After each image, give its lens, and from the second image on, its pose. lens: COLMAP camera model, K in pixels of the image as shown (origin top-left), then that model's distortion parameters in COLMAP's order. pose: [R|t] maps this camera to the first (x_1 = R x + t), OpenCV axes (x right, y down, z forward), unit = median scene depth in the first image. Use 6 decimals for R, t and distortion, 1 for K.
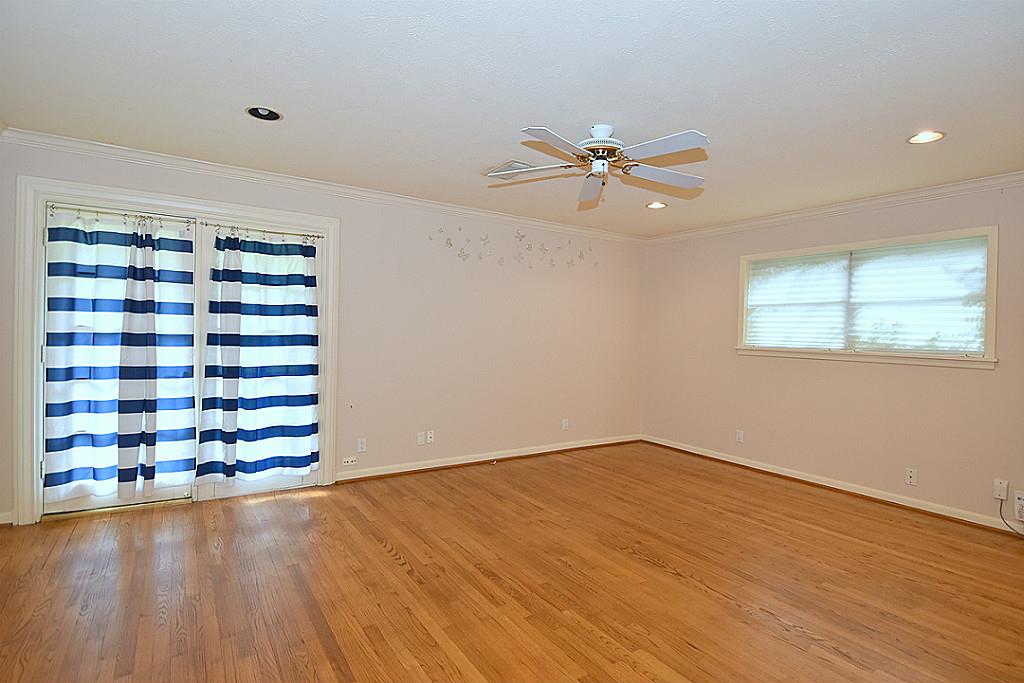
lens RADIAL K [[531.0, 0, 518.0], [0, 531.0, 336.7], [0, 0, 1]] dist [0.016569, -0.001219]
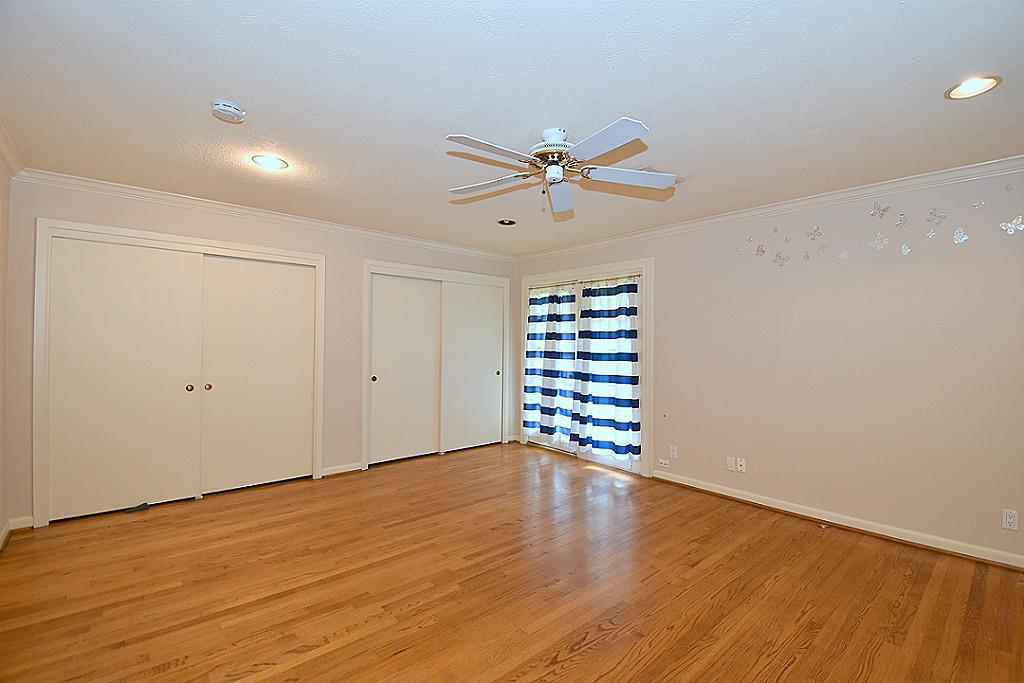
lens RADIAL K [[451.6, 0, 517.5], [0, 451.6, 342.4], [0, 0, 1]] dist [-0.004091, -0.011692]
pose [[0.122954, -0.022321, -0.992161, 0.699398], [-0.018296, 0.999526, -0.024754, 0.003278], [0.992244, 0.021196, 0.122488, 0.636885]]
